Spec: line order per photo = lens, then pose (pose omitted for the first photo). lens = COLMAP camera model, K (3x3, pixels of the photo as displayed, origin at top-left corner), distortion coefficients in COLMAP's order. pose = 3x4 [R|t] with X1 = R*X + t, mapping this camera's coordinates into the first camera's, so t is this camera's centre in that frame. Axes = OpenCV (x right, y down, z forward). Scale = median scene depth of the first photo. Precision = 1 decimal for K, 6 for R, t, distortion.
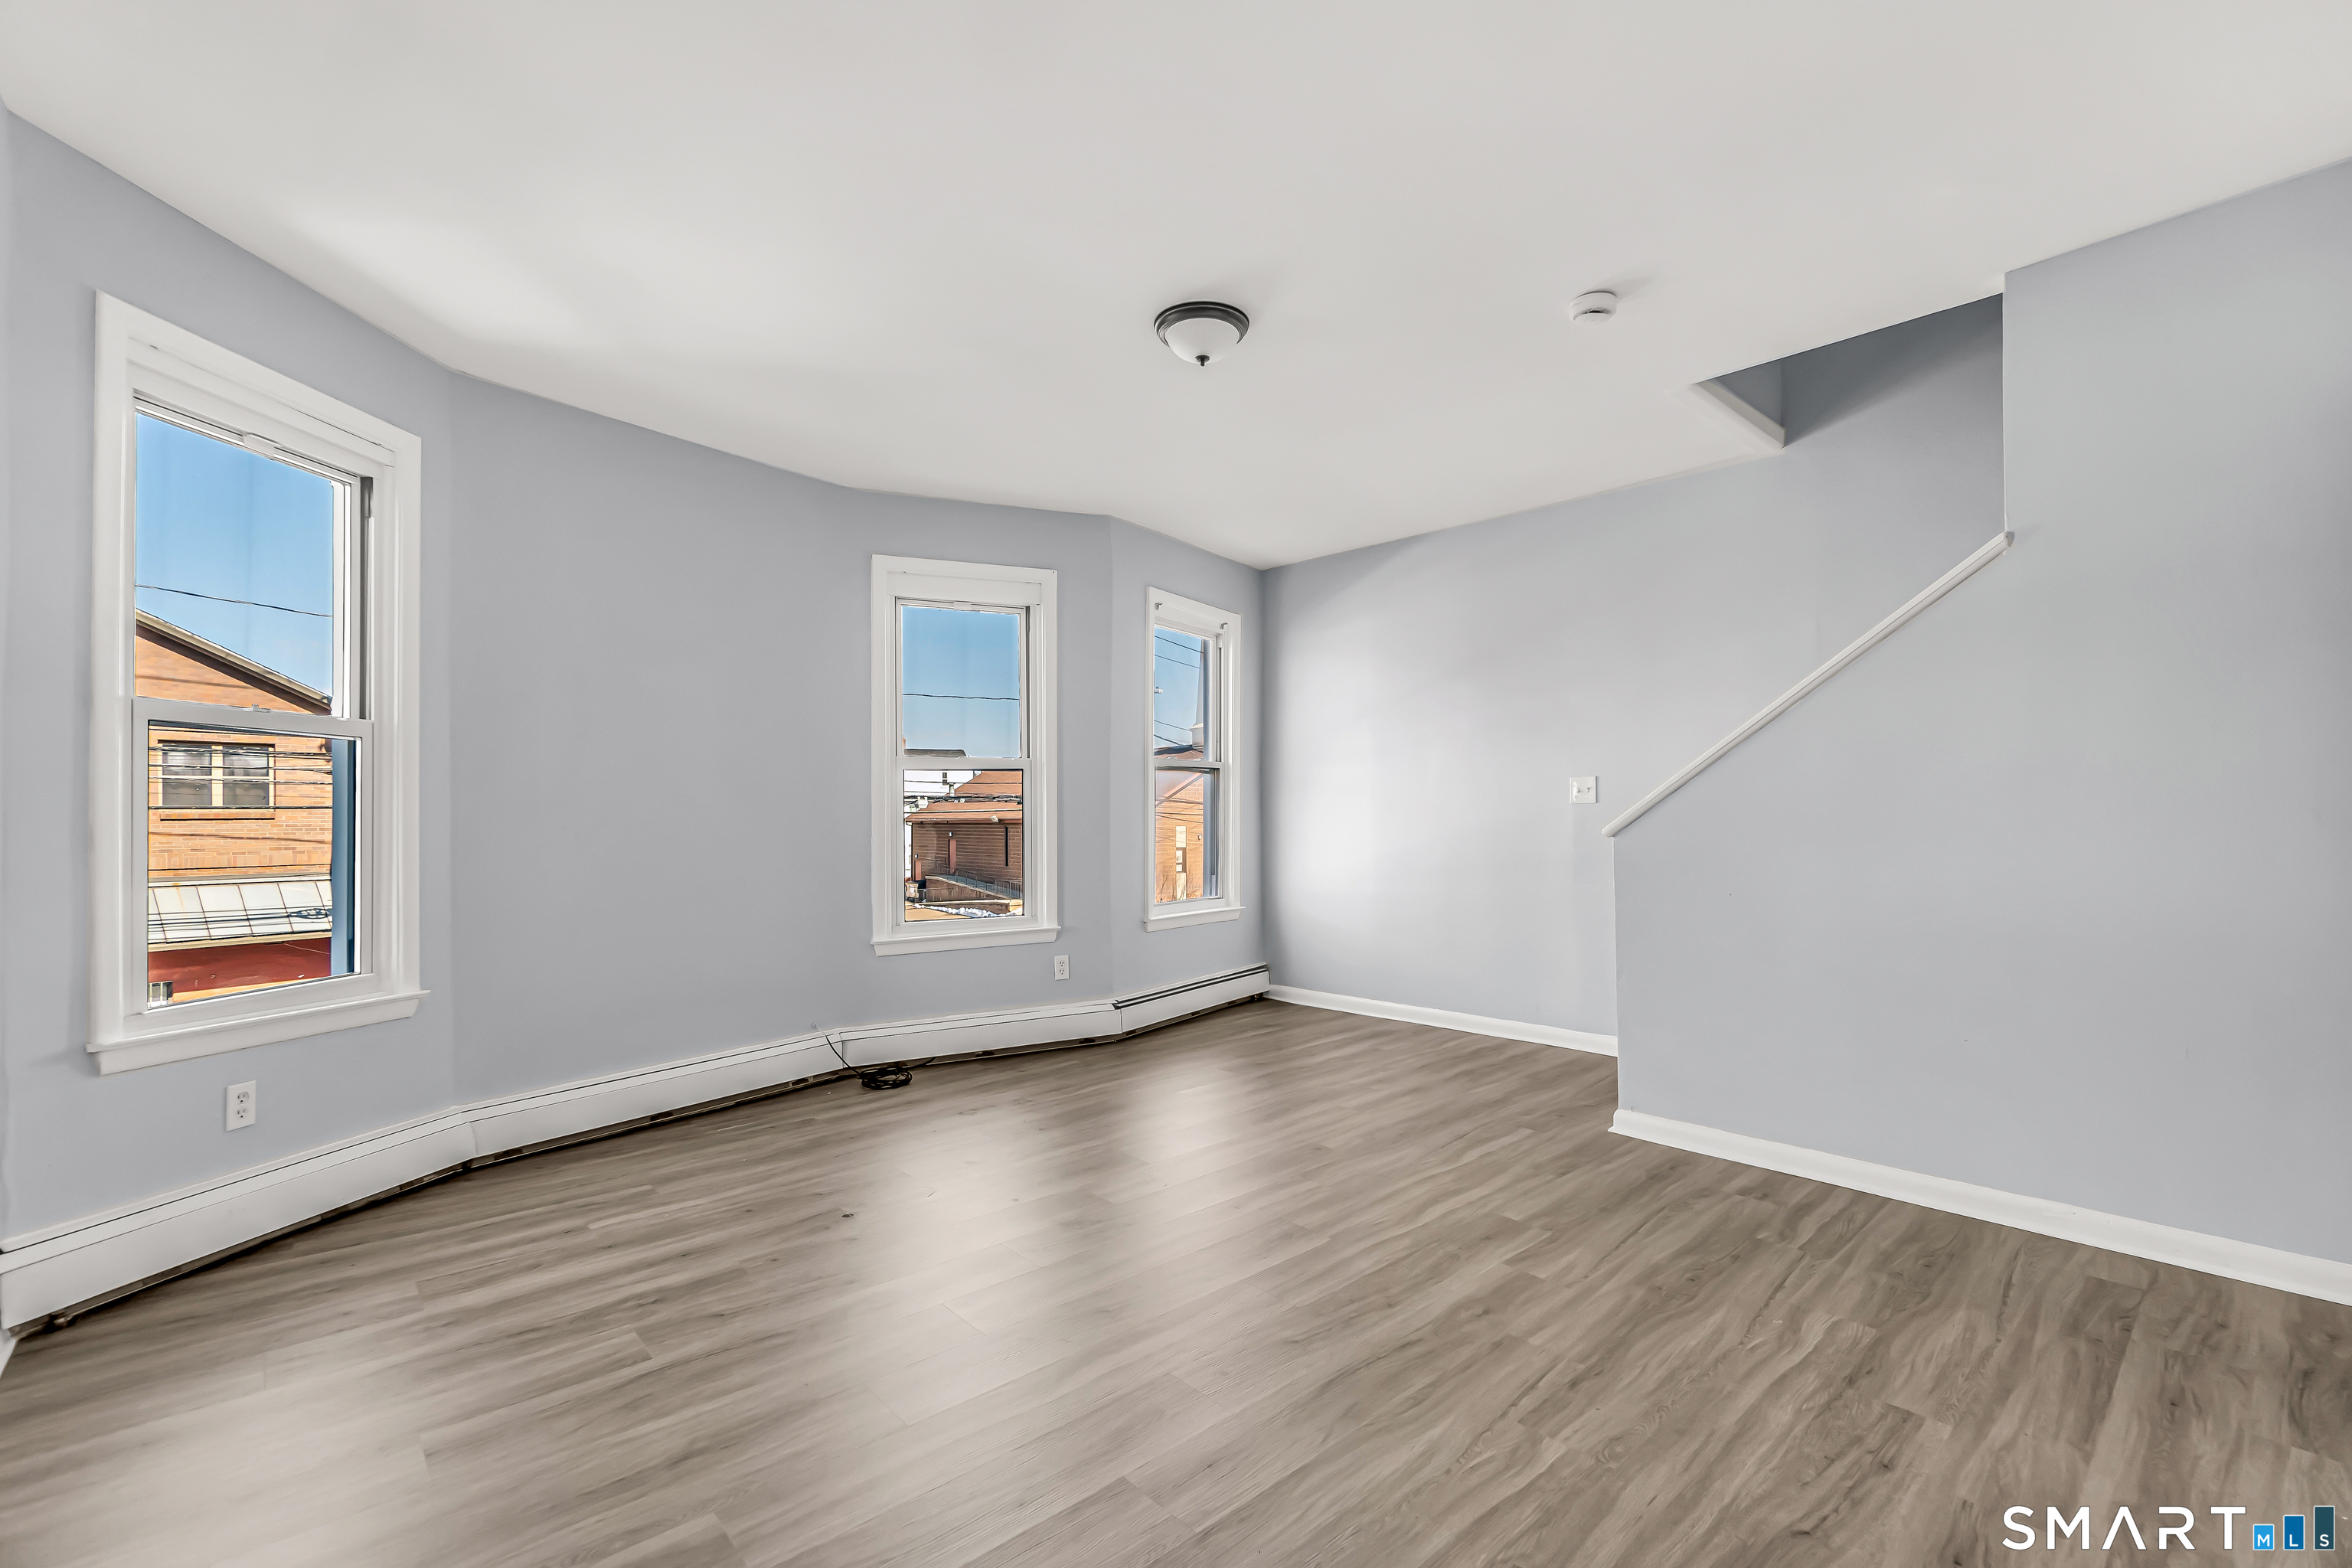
lens RADIAL K [[1014.2, 0, 1168.8], [0, 1014.2, 810.4], [0, 0, 1]] dist [-0.003131, -0.000173]
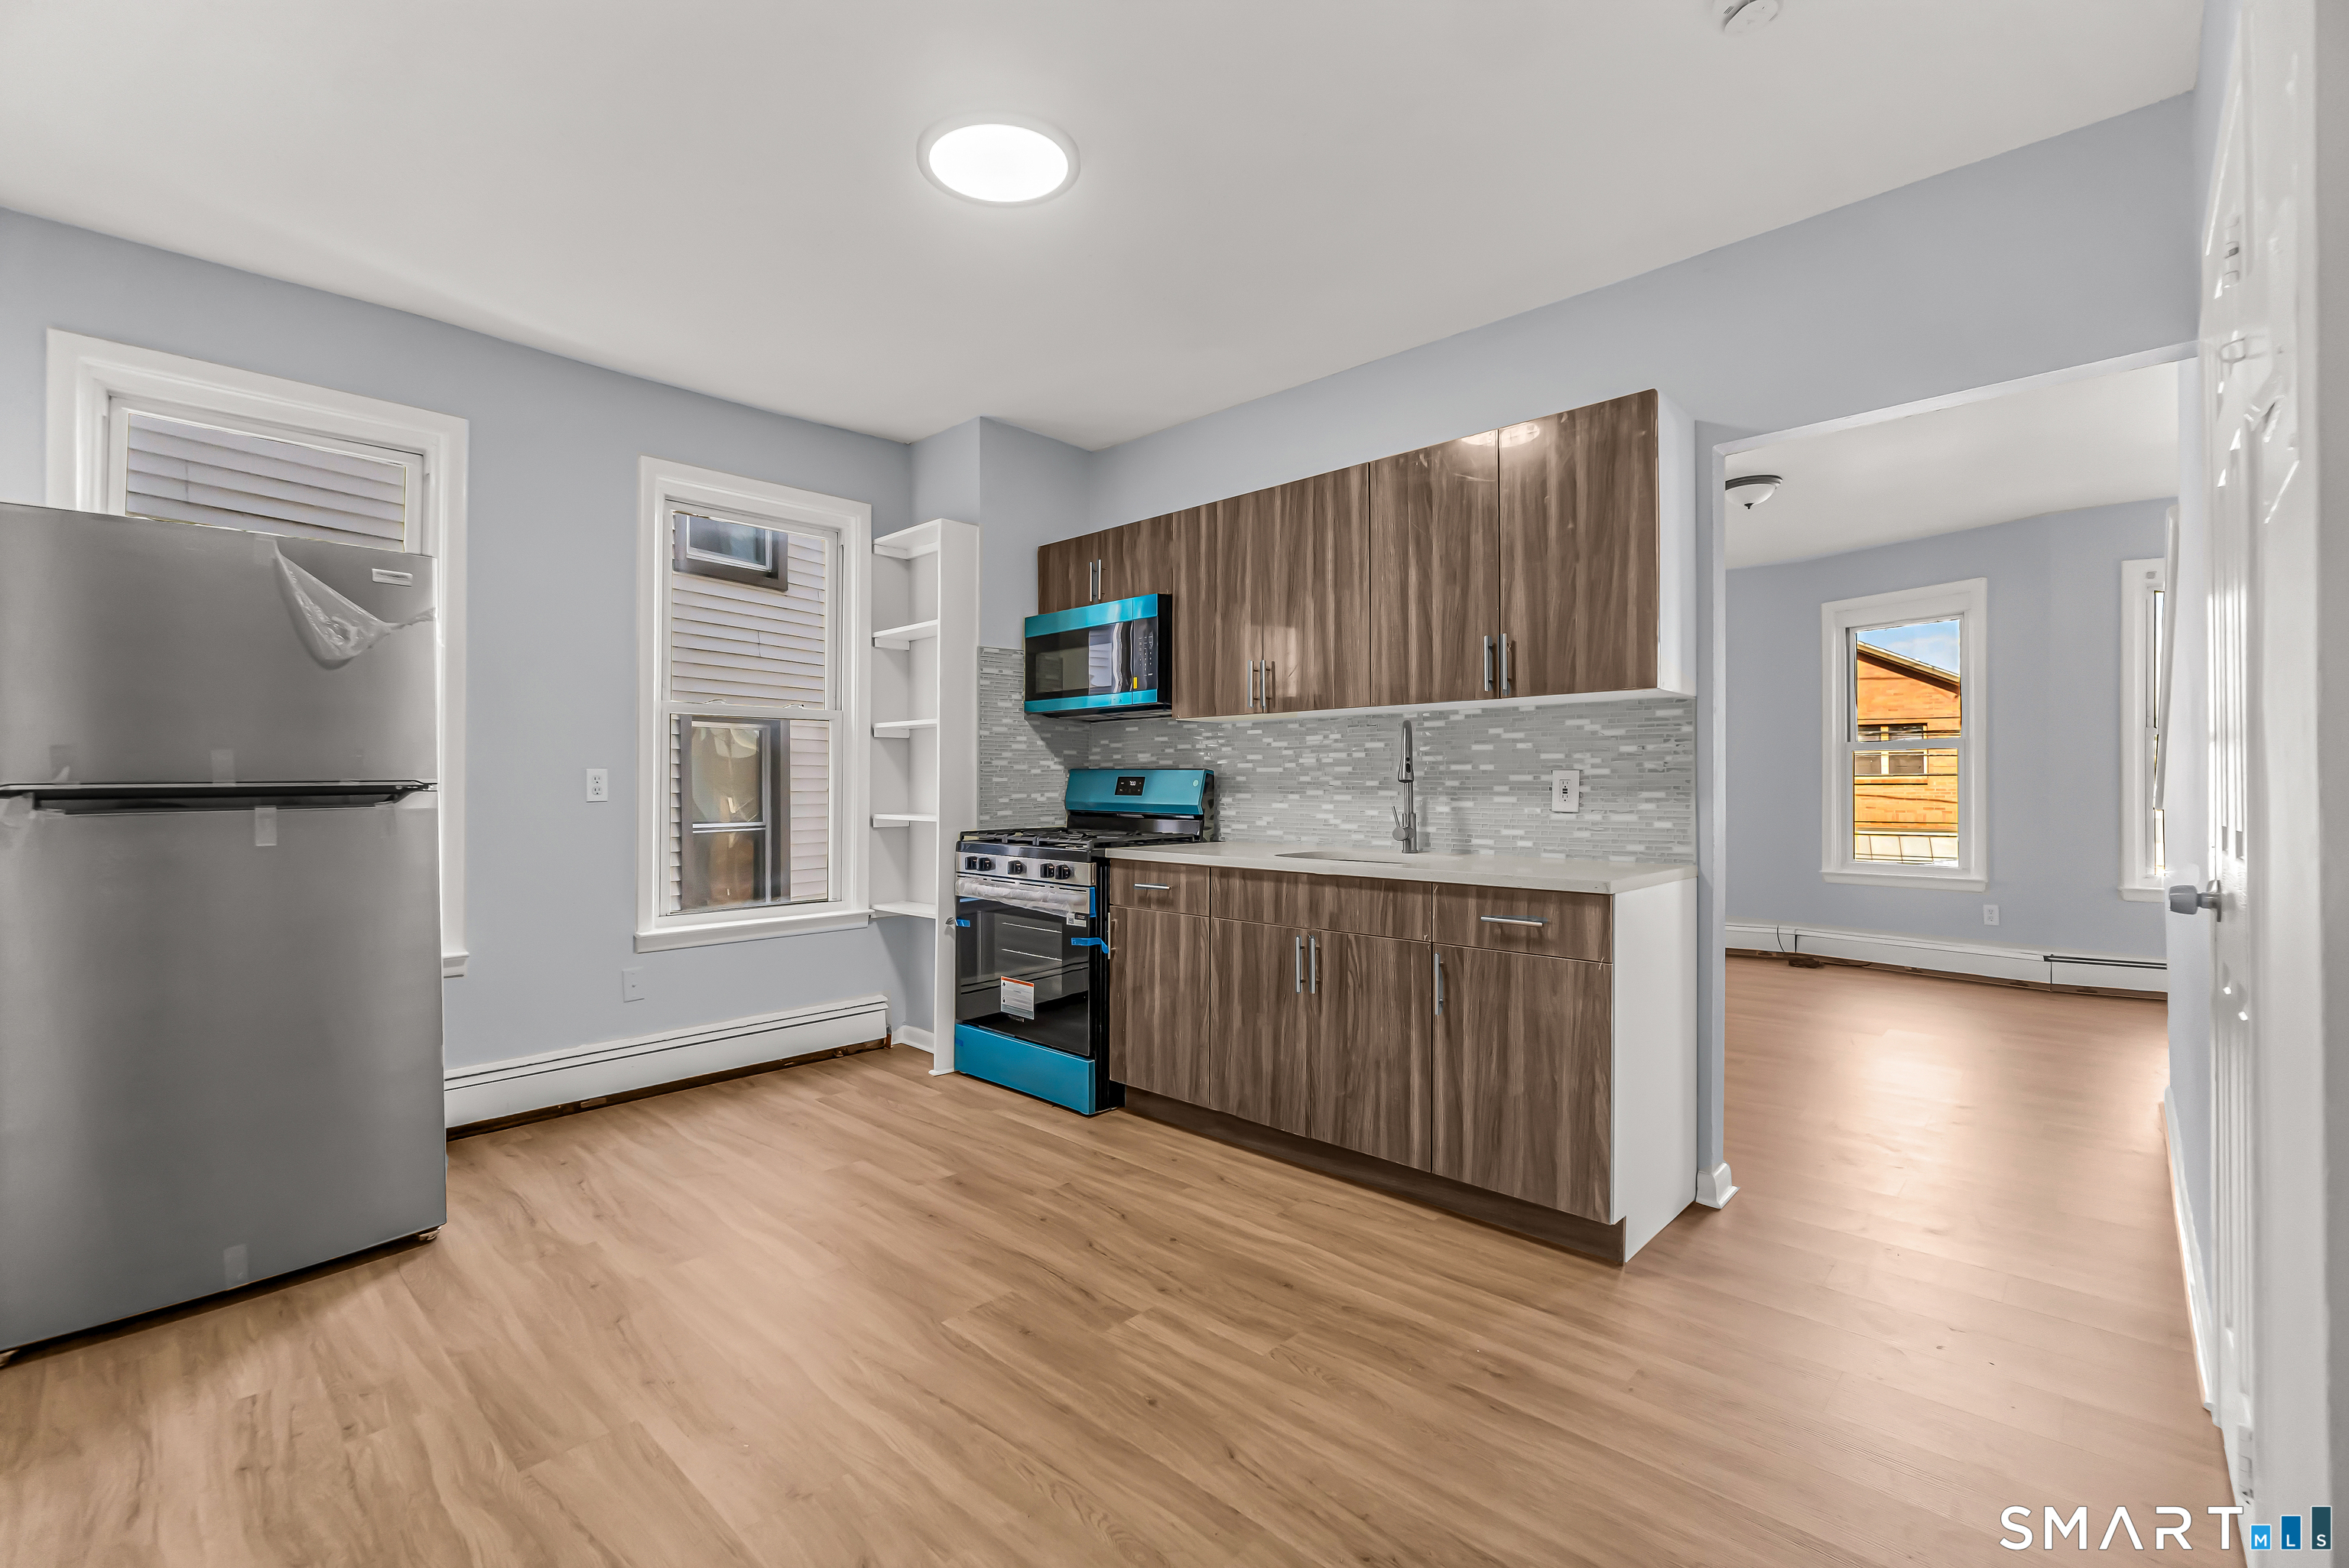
lens RADIAL K [[992.3, 0, 1174.5], [0, 992.3, 784.0], [0, 0, 1]] dist [0.000099, 0.000073]
pose [[0.086132, 0.002365, -0.996281, 1.103162], [0.006997, 0.999971, 0.002978, -0.007032], [0.996259, -0.007227, 0.086113, -0.040072]]
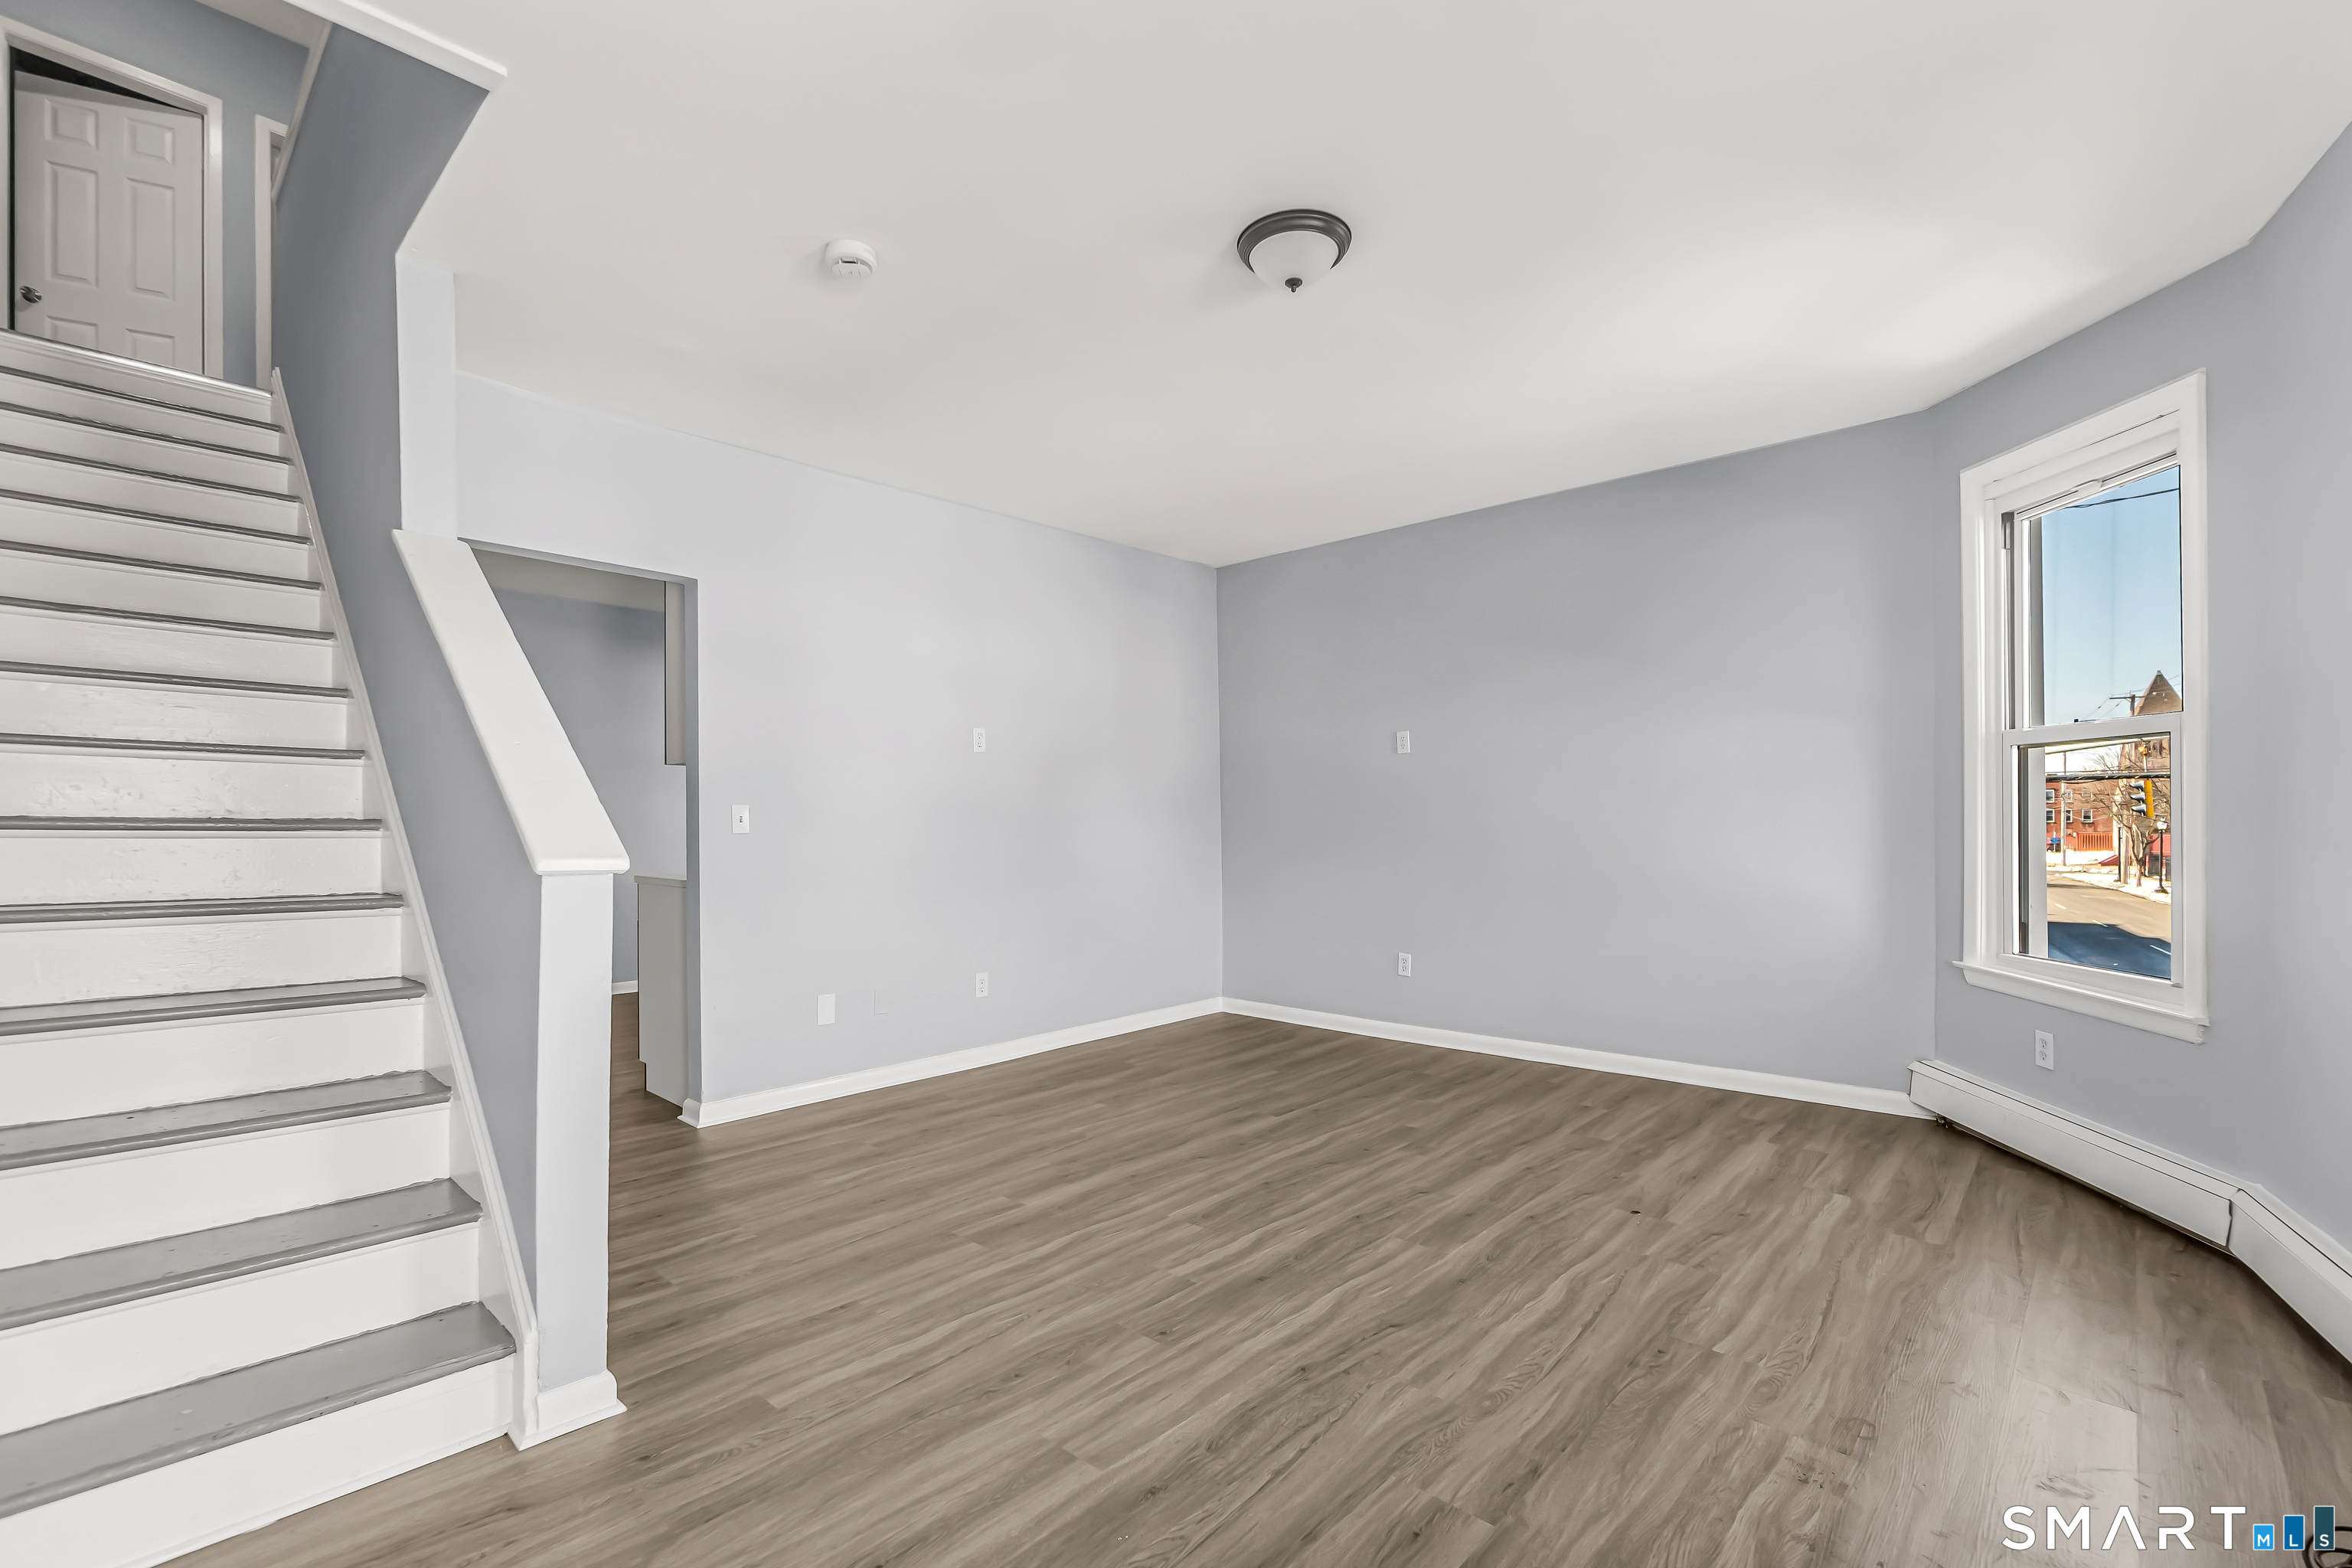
lens RADIAL K [[1050.4, 0, 1185.3], [0, 1050.4, 813.3], [0, 0, 1]] dist [-0.002784, -0.000067]
pose [[-0.994448, 0.008476, -0.104889, 0.159829], [0.009470, 0.999915, -0.008985, 0.002423], [0.104804, -0.009928, -0.994443, 1.332468]]
